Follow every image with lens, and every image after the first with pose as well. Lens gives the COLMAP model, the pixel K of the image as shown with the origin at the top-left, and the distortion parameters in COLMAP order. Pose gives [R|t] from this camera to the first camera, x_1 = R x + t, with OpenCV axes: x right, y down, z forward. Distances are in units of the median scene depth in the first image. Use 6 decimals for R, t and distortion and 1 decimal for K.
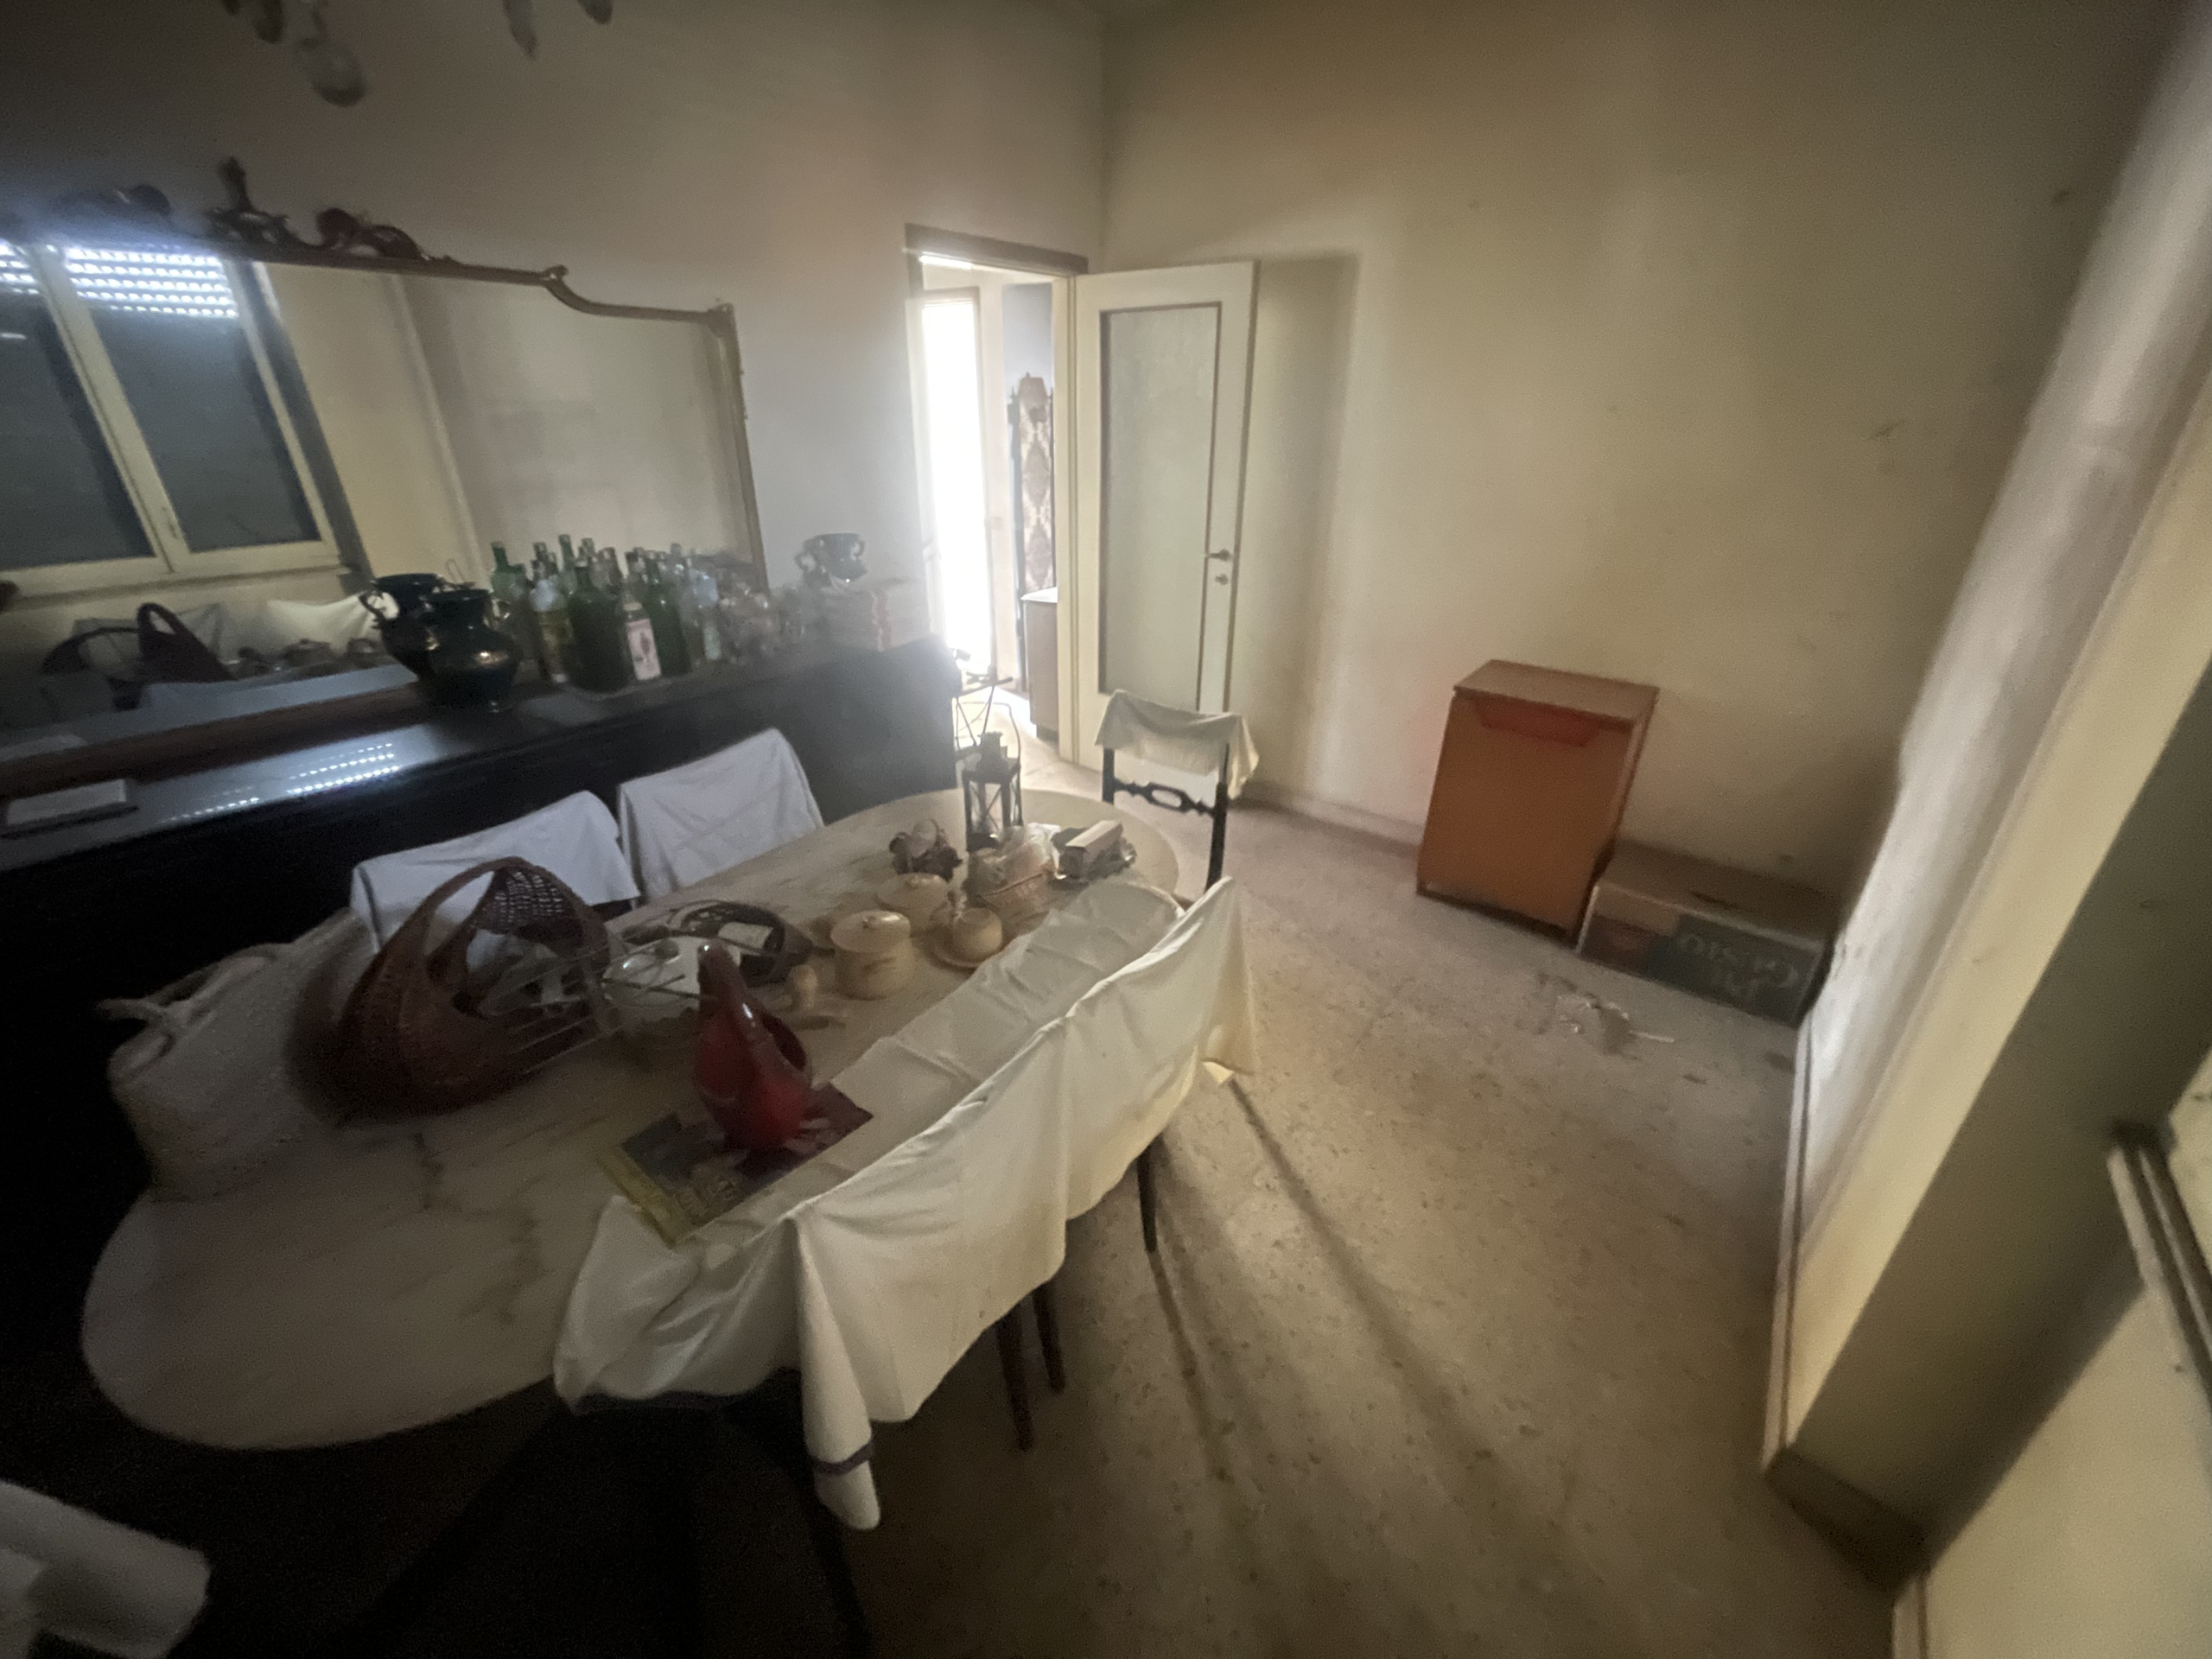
lens RADIAL K [[904.4, 0, 1098.5], [0, 904.4, 827.6], [0, 0, 1]] dist [-0.001208, -0.000166]
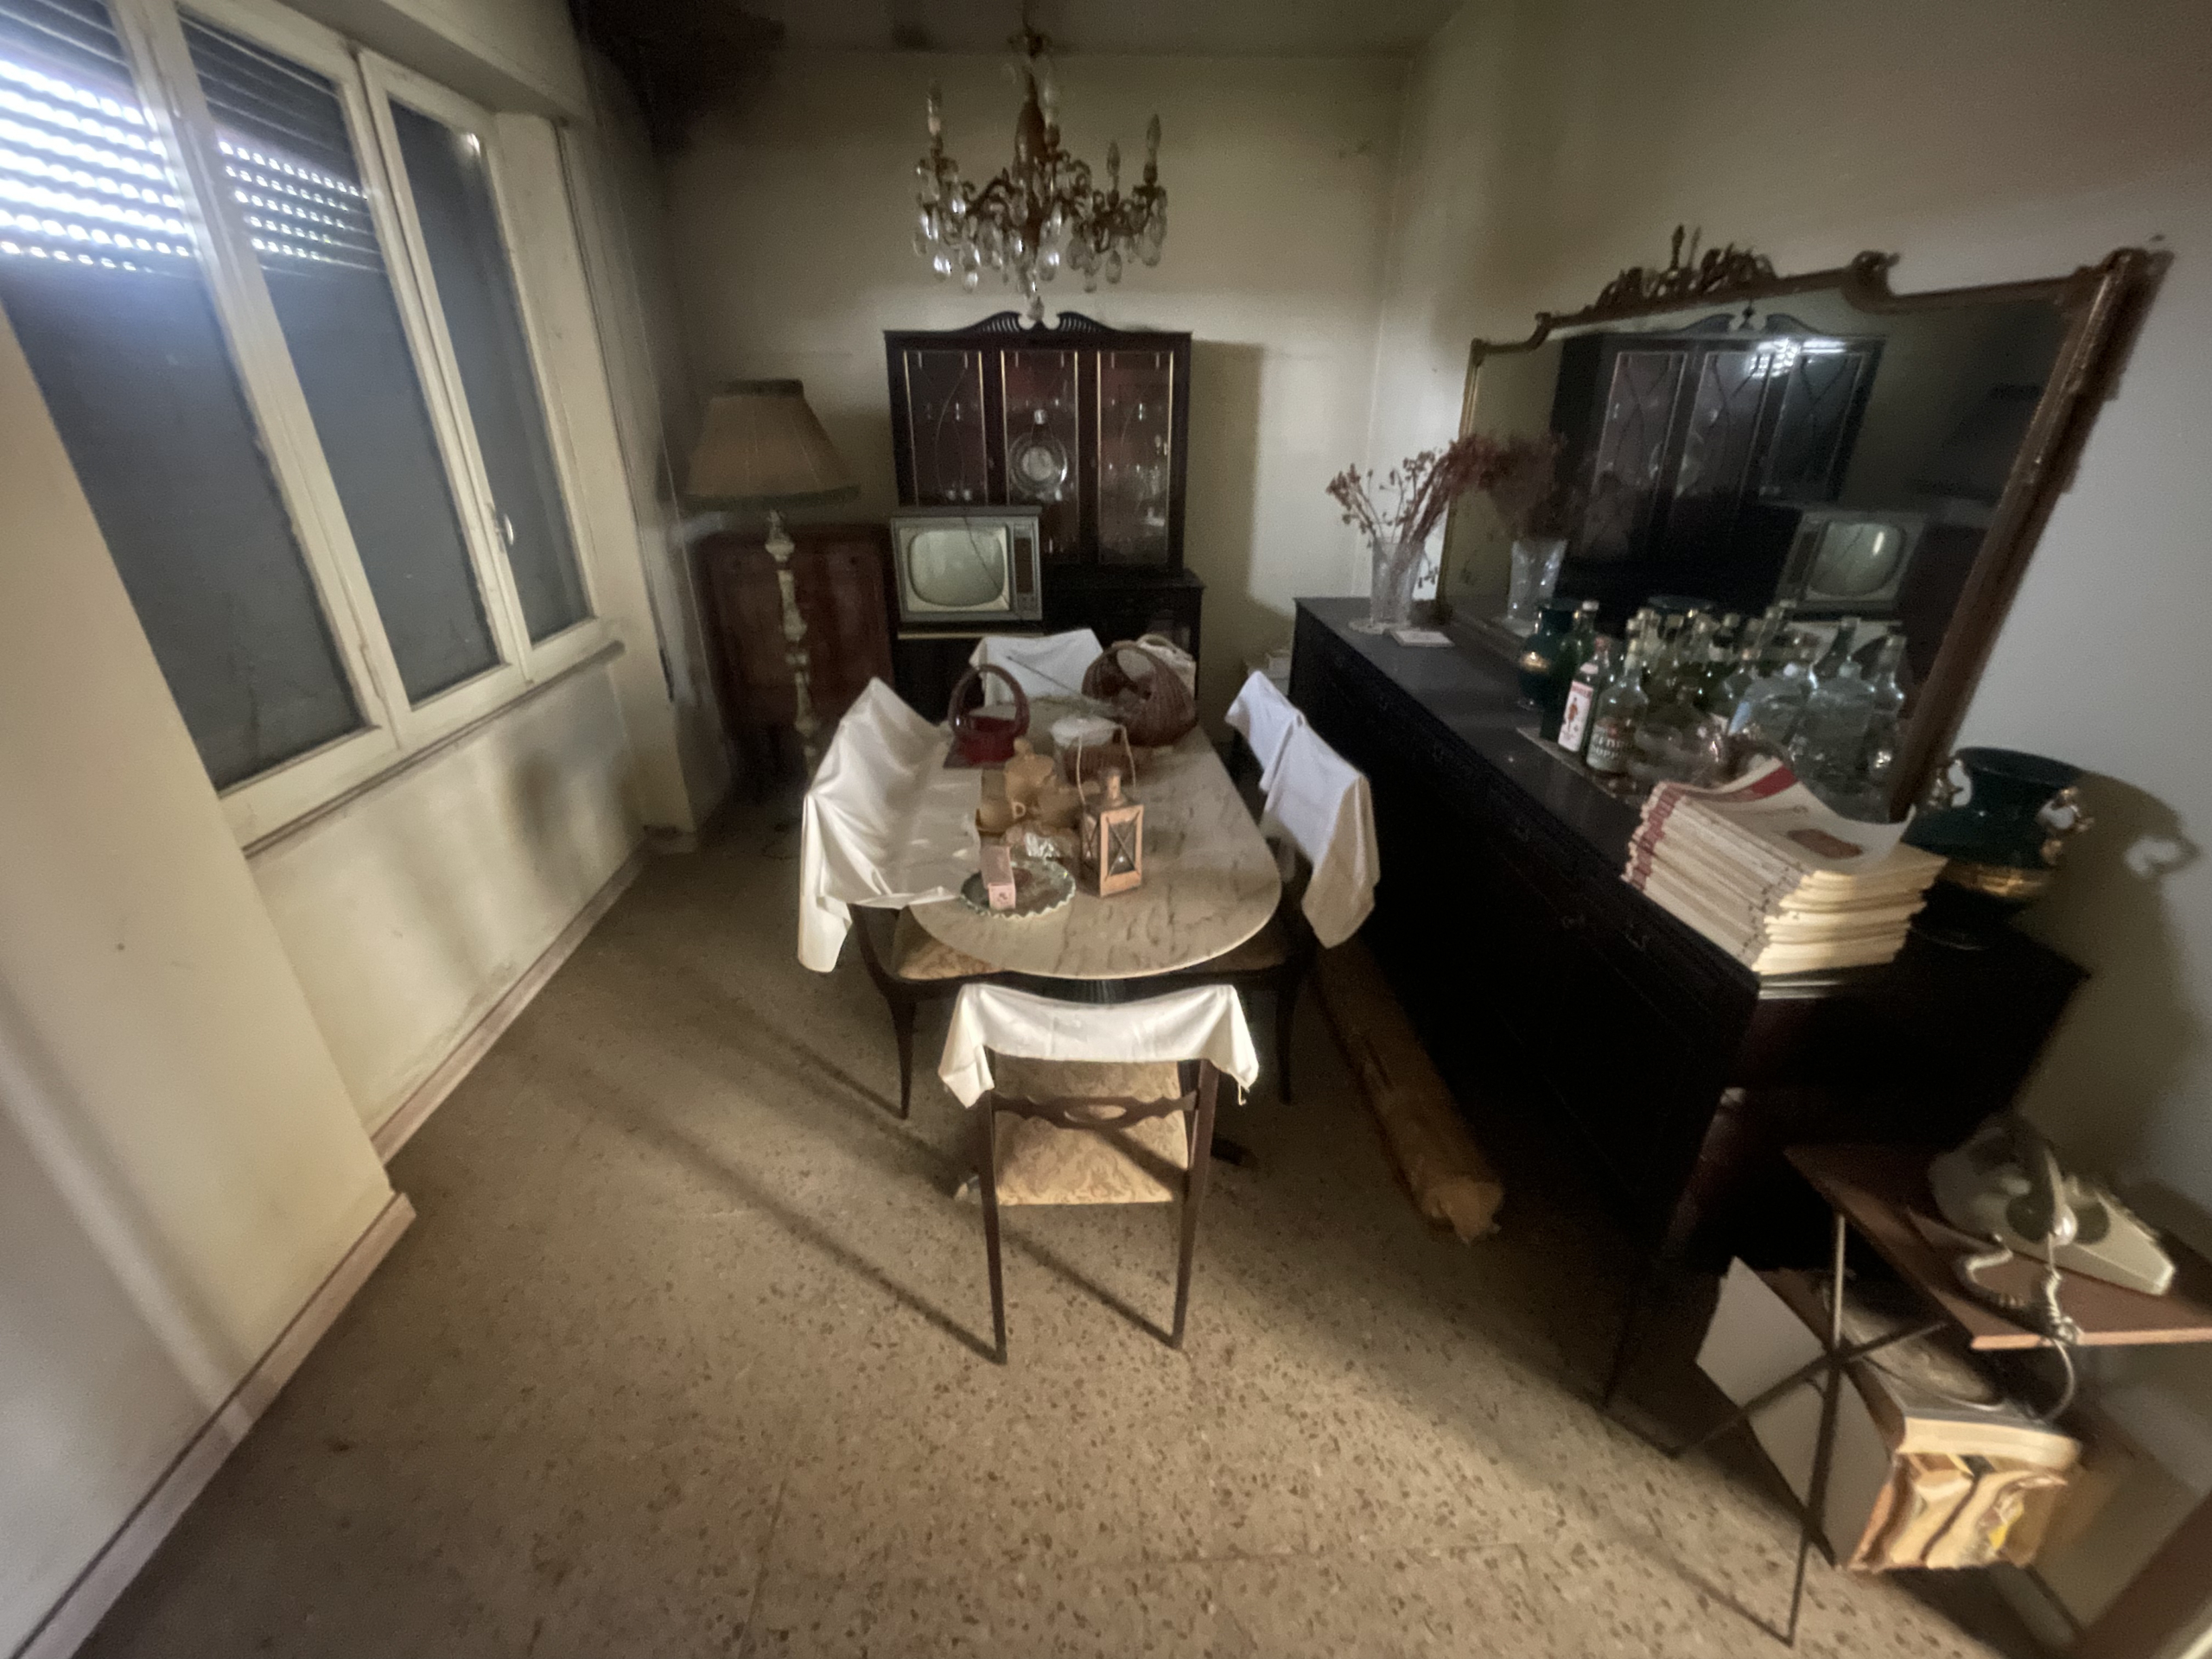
lens RADIAL K [[904.4, 0, 1098.5], [0, 904.4, 827.6], [0, 0, 1]] dist [-0.001208, -0.000166]
pose [[-0.763571, 0.264198, -0.589202, 0.399572], [-0.288981, 0.676175, 0.677700, -0.592839], [0.577451, 0.687740, -0.439960, 1.201290]]
